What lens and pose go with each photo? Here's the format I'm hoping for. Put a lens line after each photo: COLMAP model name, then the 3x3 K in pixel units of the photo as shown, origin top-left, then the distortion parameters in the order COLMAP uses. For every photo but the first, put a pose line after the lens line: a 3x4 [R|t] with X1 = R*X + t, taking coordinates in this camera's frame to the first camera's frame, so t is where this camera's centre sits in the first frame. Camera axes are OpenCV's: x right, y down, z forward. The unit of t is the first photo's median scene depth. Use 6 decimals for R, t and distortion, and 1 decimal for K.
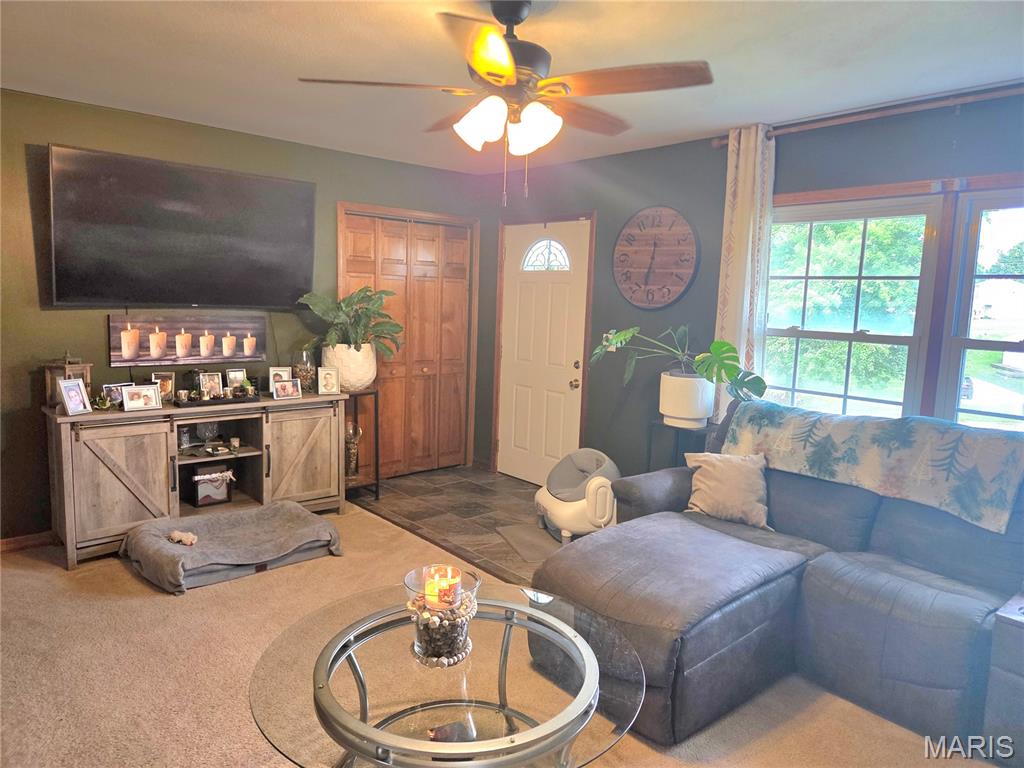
lens RADIAL K [[685.3, 0, 512.0], [0, 685.3, 384.0], [0, 0, 1]] dist [0.034522, -0.004027]
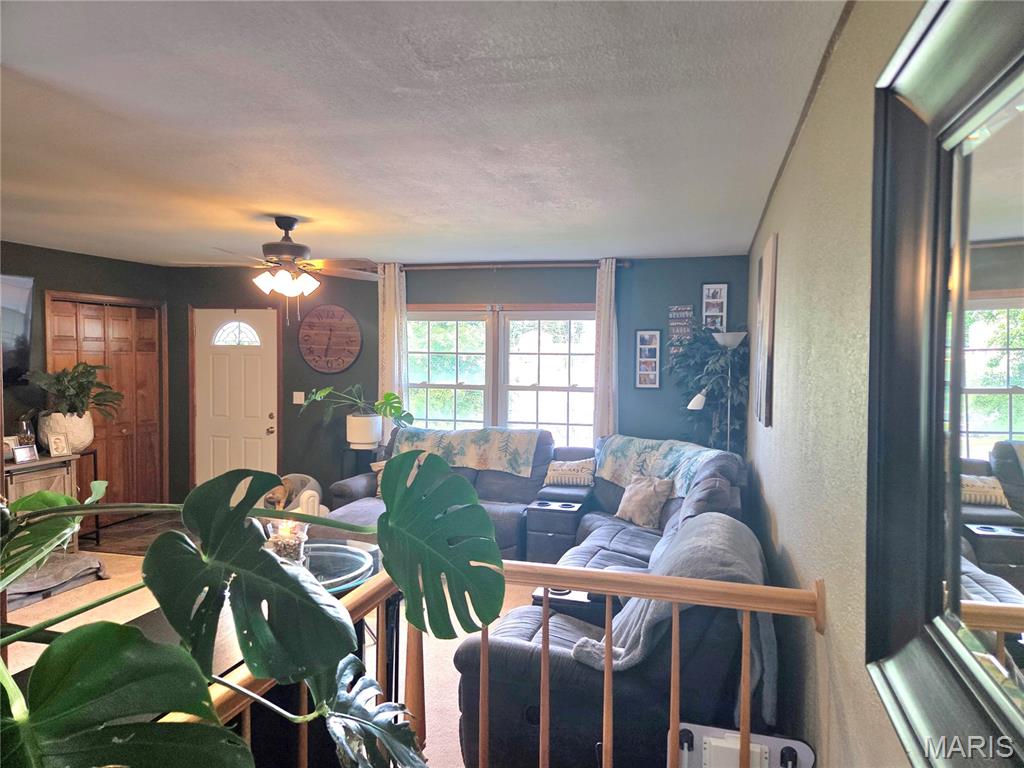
lens RADIAL K [[692.0, 0, 514.5], [0, 692.0, 372.2], [0, 0, 1]] dist [0.039440, 0.000144]
pose [[0.844116, -0.038350, 0.534788, -0.289264], [0.086545, 0.994104, -0.065316, 0.021470], [-0.529130, 0.101418, 0.842458, -0.508219]]
